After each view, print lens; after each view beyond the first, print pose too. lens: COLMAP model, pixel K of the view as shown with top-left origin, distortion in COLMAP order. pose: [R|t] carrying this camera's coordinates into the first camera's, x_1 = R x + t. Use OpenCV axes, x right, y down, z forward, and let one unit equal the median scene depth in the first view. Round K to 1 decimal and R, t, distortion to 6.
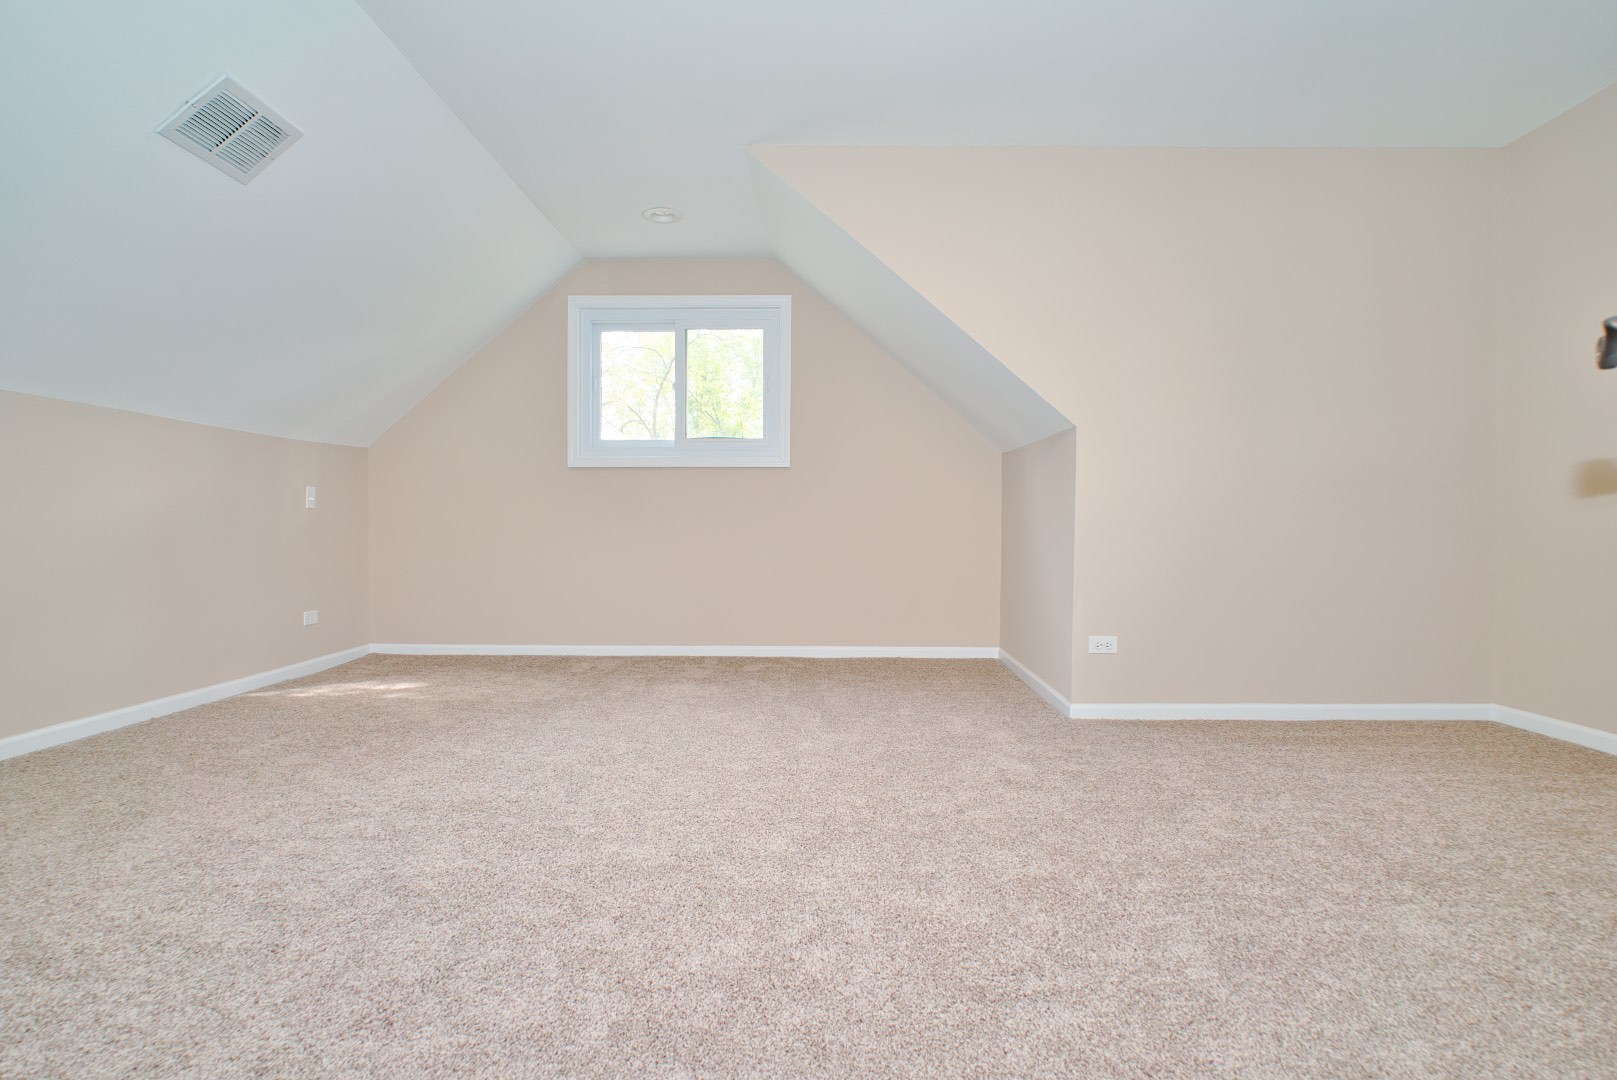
lens RADIAL K [[834.1, 0, 811.0], [0, 834.1, 530.4], [0, 0, 1]] dist [-0.014369, 0.006697]
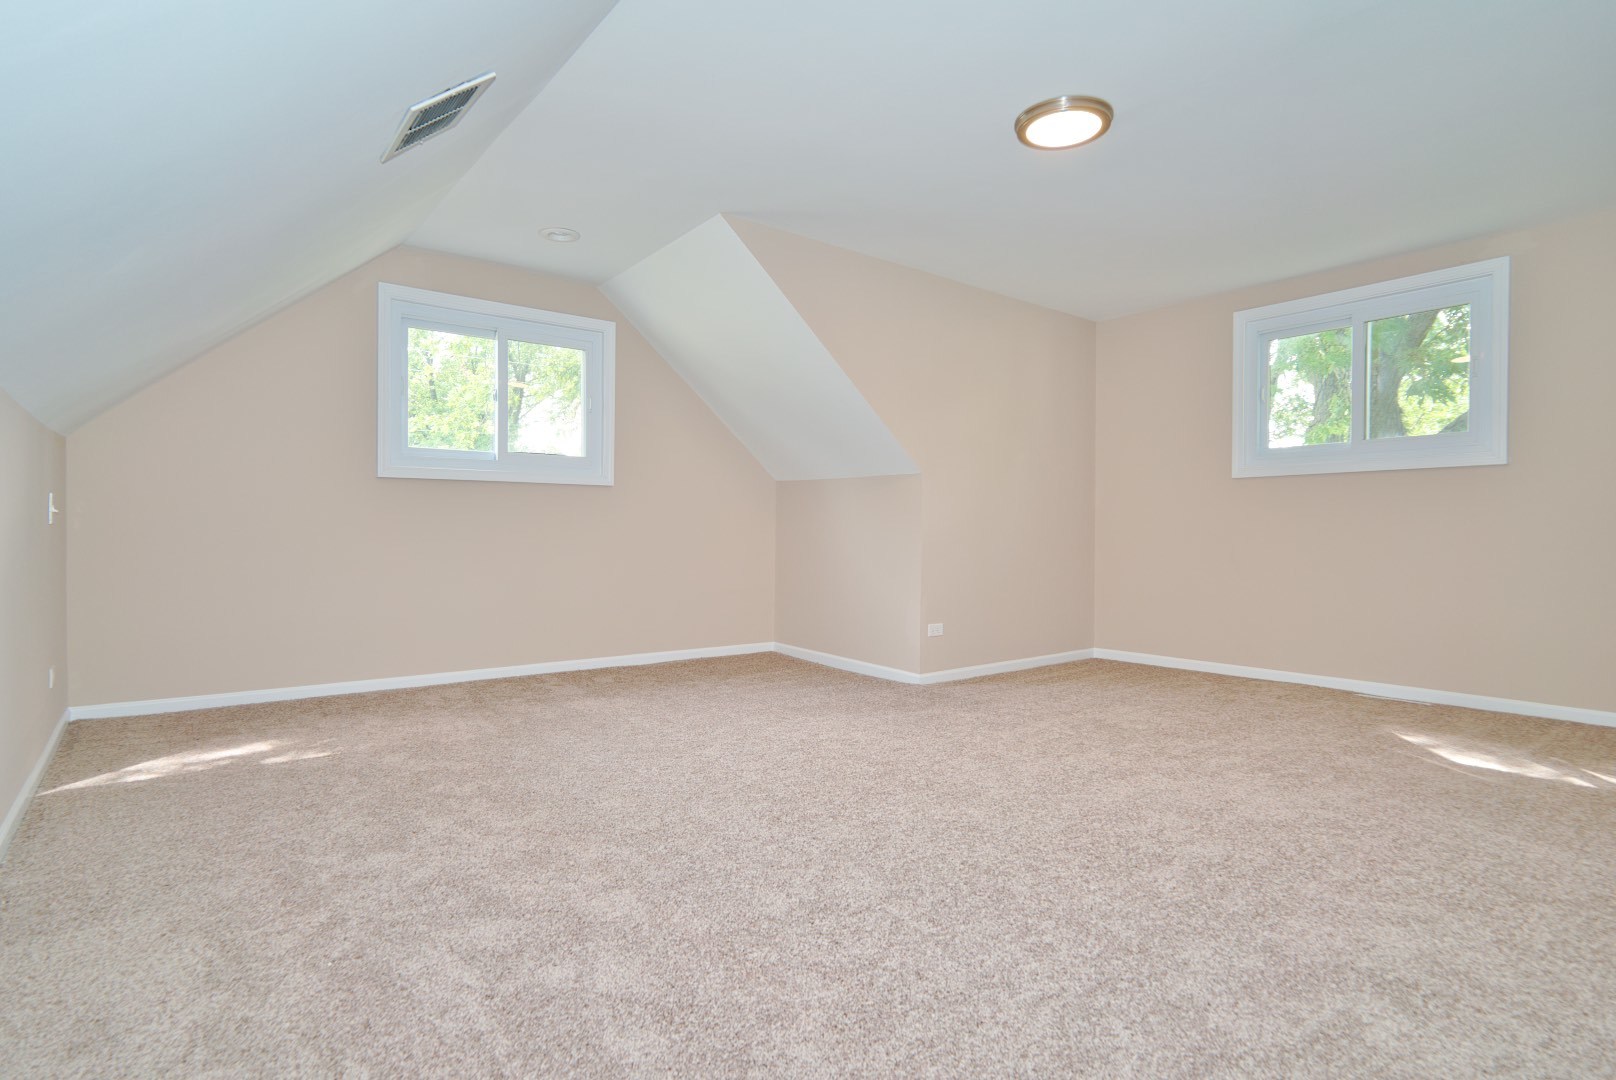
lens RADIAL K [[833.6, 0, 832.8], [0, 833.6, 531.1], [0, 0, 1]] dist [-0.014369, 0.006697]
pose [[0.767187, 0.004743, 0.641406, -0.488164], [-0.001081, 0.999981, -0.006102, -0.014205], [-0.641422, 0.003988, 0.767178, 0.019673]]
